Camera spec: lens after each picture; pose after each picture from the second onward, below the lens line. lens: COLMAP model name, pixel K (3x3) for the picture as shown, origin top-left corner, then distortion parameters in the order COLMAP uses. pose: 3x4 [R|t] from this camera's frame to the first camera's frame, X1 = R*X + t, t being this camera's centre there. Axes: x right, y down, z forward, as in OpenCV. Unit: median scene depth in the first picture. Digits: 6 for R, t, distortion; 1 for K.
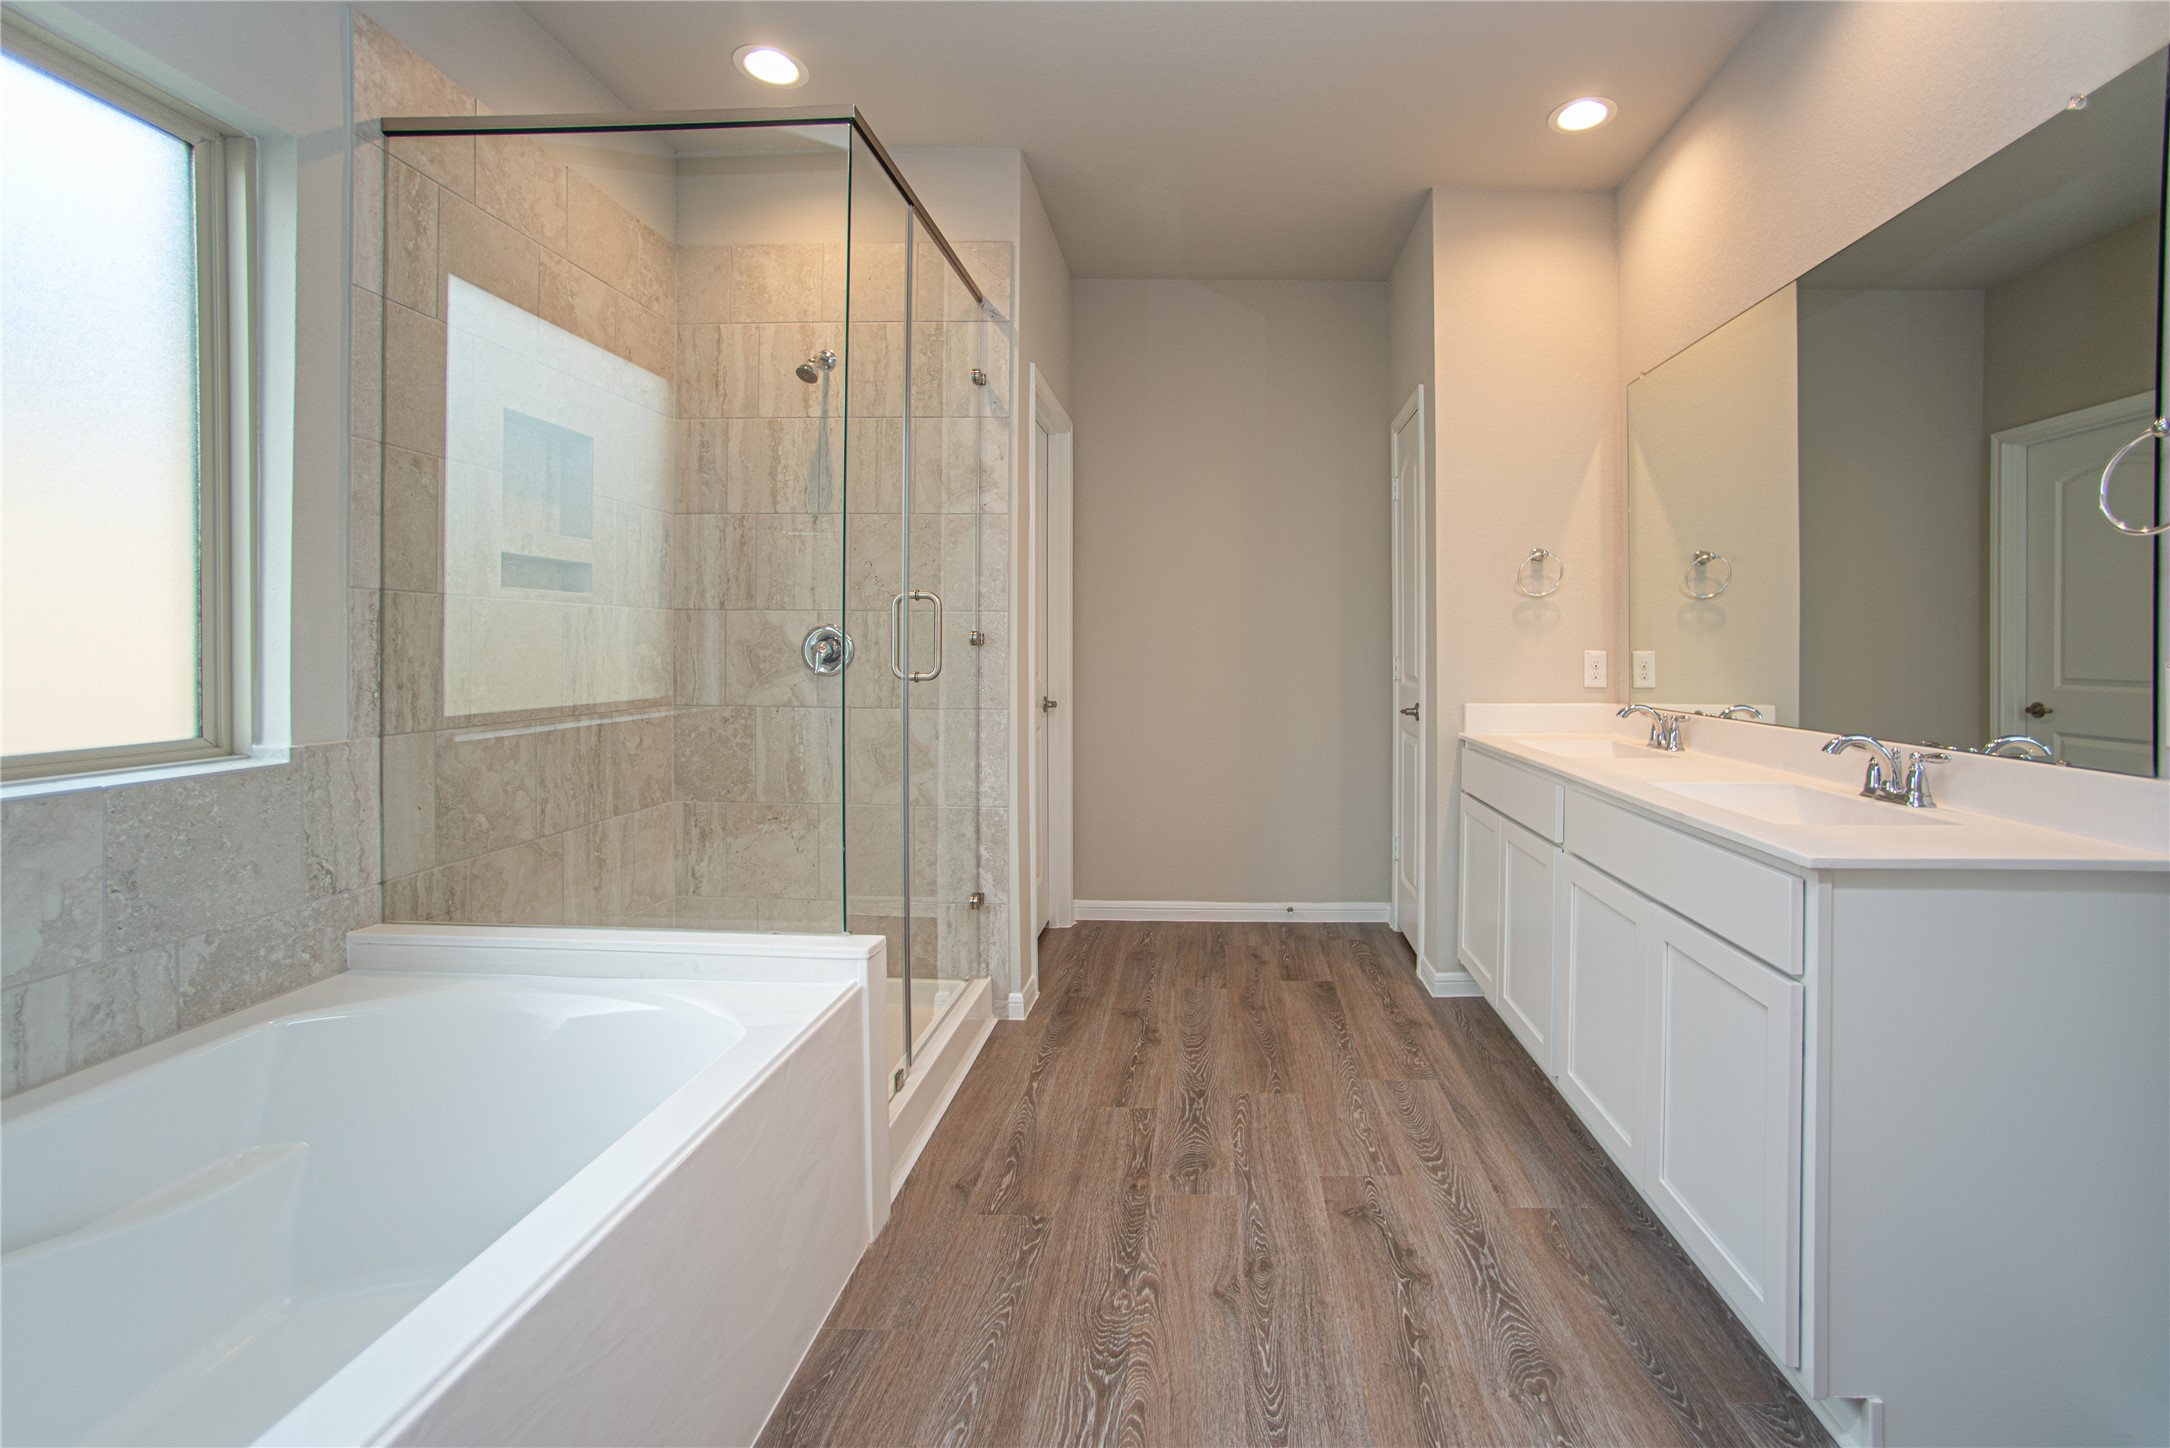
lens RADIAL K [[906.7, 0, 1117.0], [0, 906.7, 710.7], [0, 0, 1]] dist [-0.063427, 0.025419]
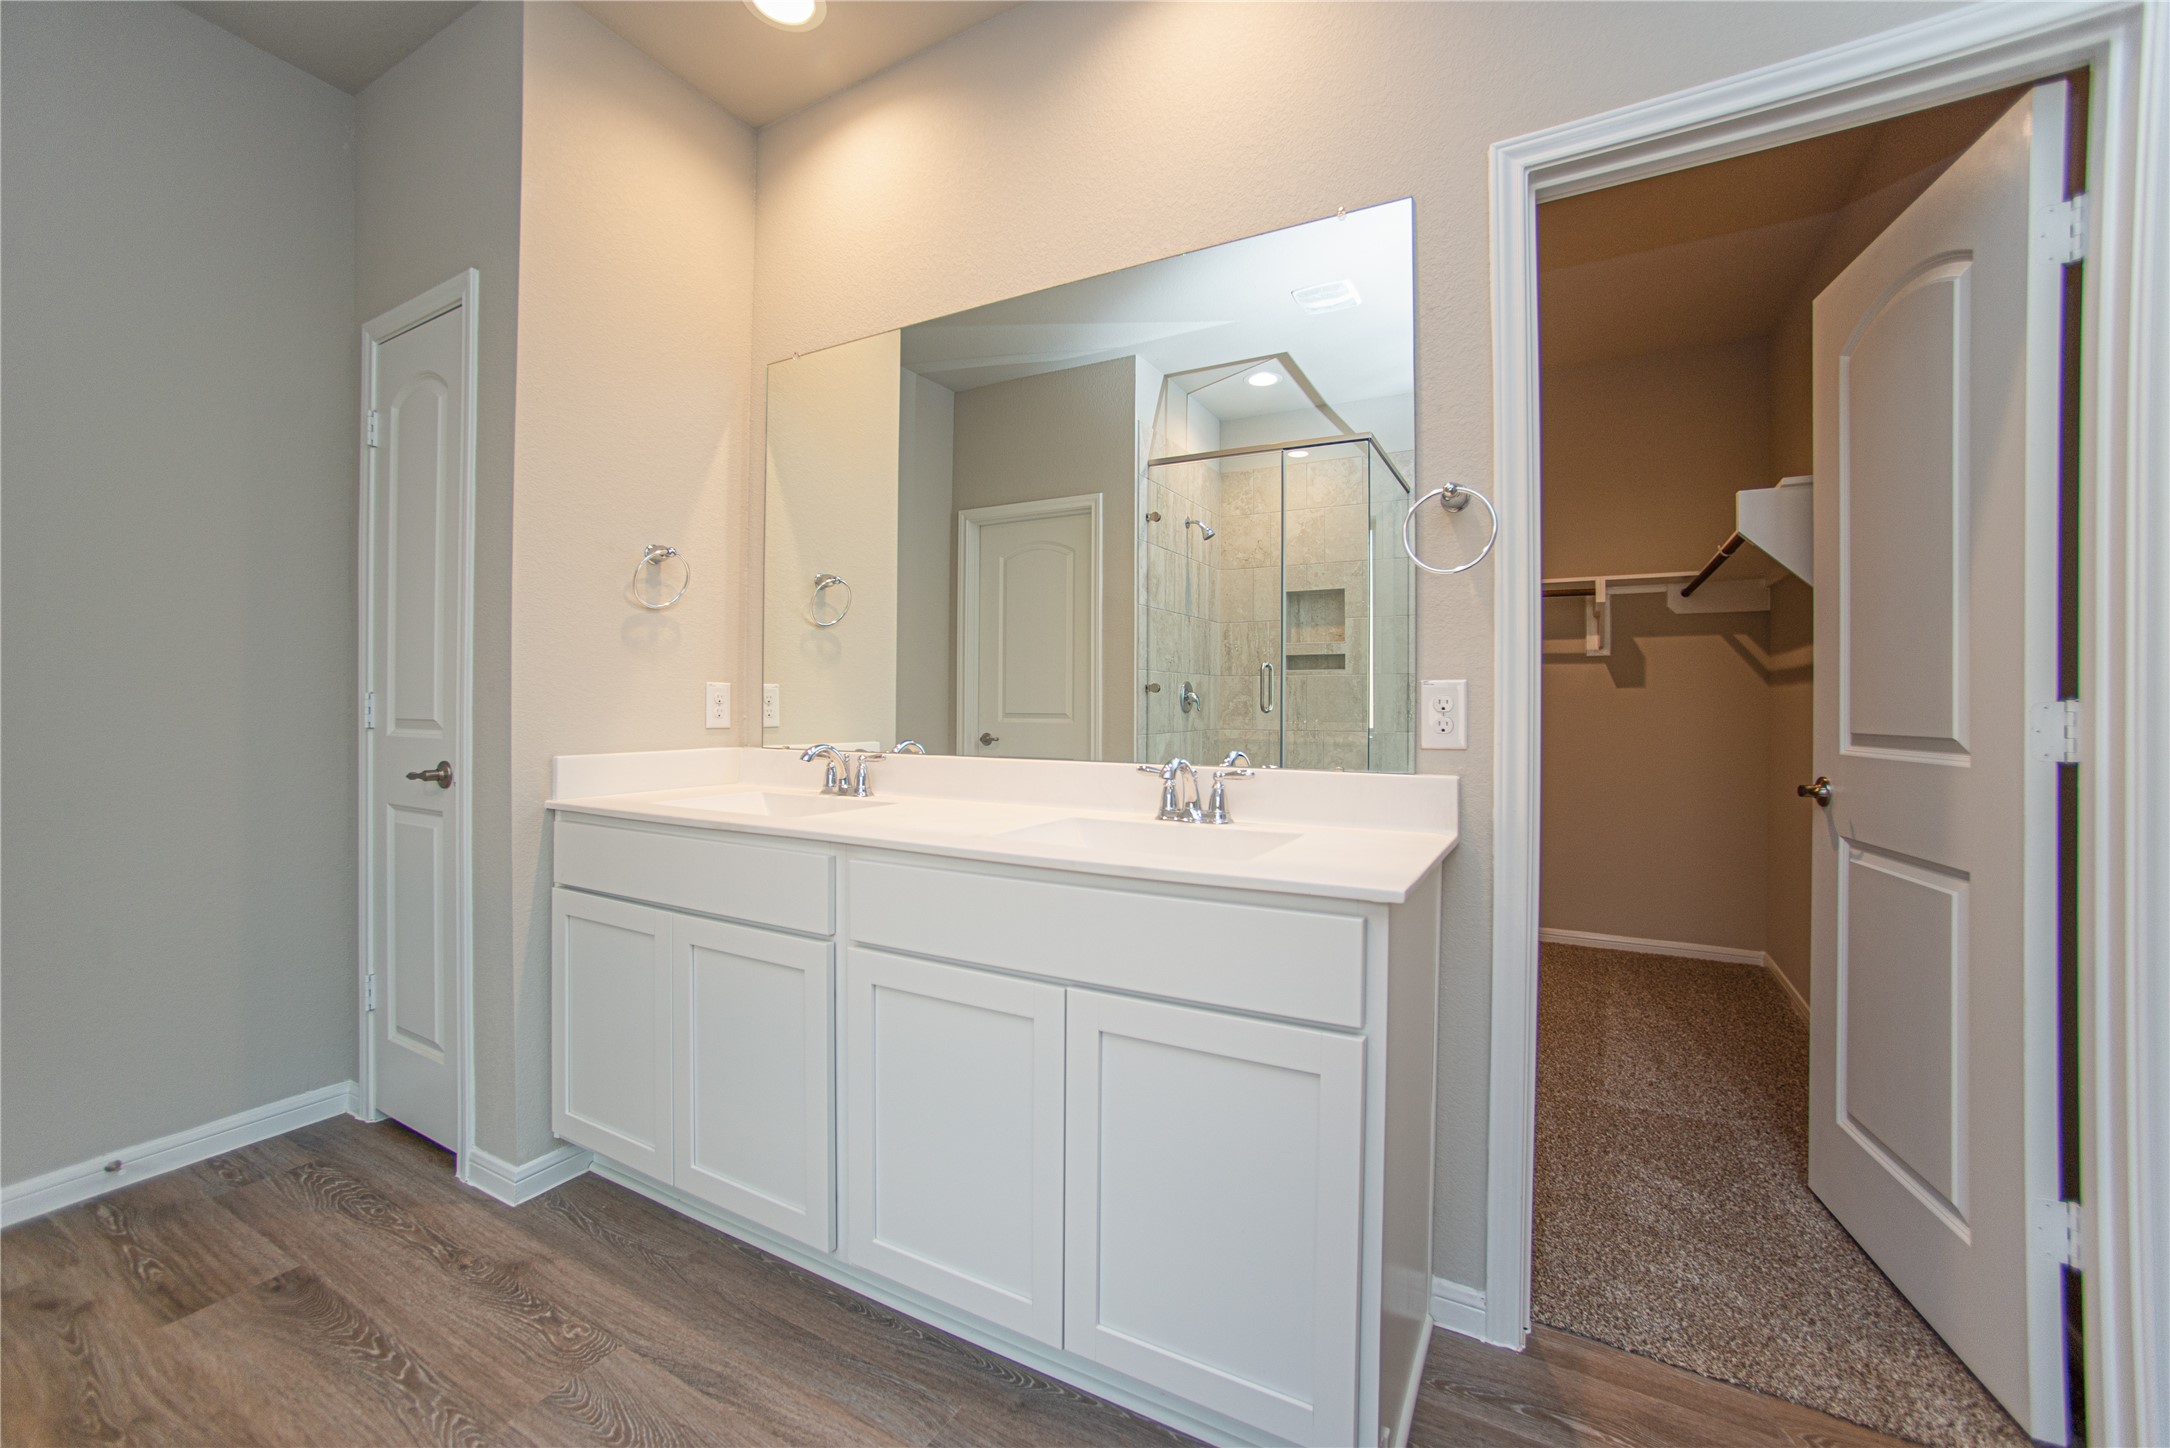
lens RADIAL K [[906.7, 0, 1117.0], [0, 906.7, 710.7], [0, 0, 1]] dist [-0.063427, 0.025419]
pose [[0.401237, -0.004443, 0.915963, -0.059951], [0.056948, 0.998175, -0.020105, -0.004800], [-0.914202, 0.060229, 0.400758, 0.347082]]
